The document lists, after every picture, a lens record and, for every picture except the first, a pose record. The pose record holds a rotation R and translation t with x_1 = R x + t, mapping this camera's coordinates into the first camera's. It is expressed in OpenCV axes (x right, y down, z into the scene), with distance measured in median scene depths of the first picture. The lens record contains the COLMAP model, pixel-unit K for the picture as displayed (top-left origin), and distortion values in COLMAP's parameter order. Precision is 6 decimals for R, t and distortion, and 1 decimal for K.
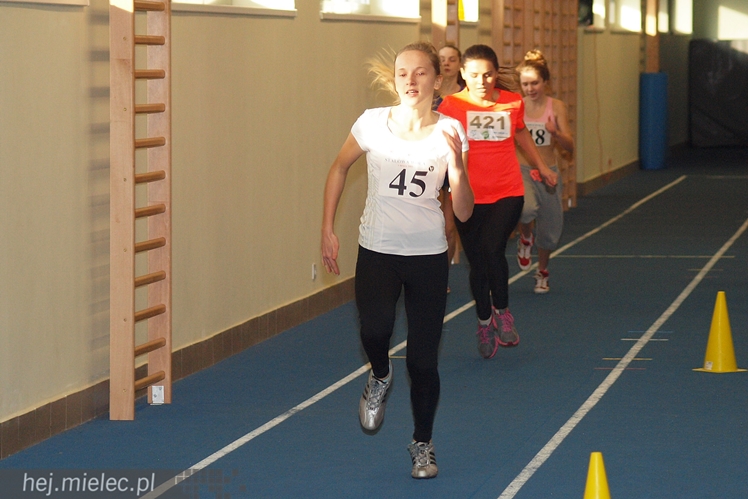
lens RADIAL K [[3098.3, 0, 376.6], [0, 3098.3, 249.6], [0, 0, 1]] dist [0.009341, 0.000000]
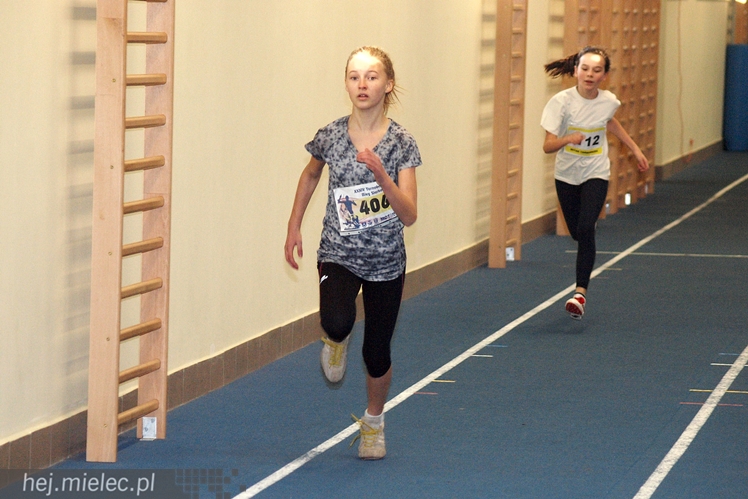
lens RADIAL K [[3098.3, 0, 368.3], [0, 3098.3, 250.2], [0, 0, 1]] dist [0.009341, 0.000000]
pose [[0.999461, 0.023548, -0.022870, 0.005138], [-0.023254, 0.999644, 0.013047, -0.012418], [0.023169, -0.012508, 0.999653, 0.181321]]
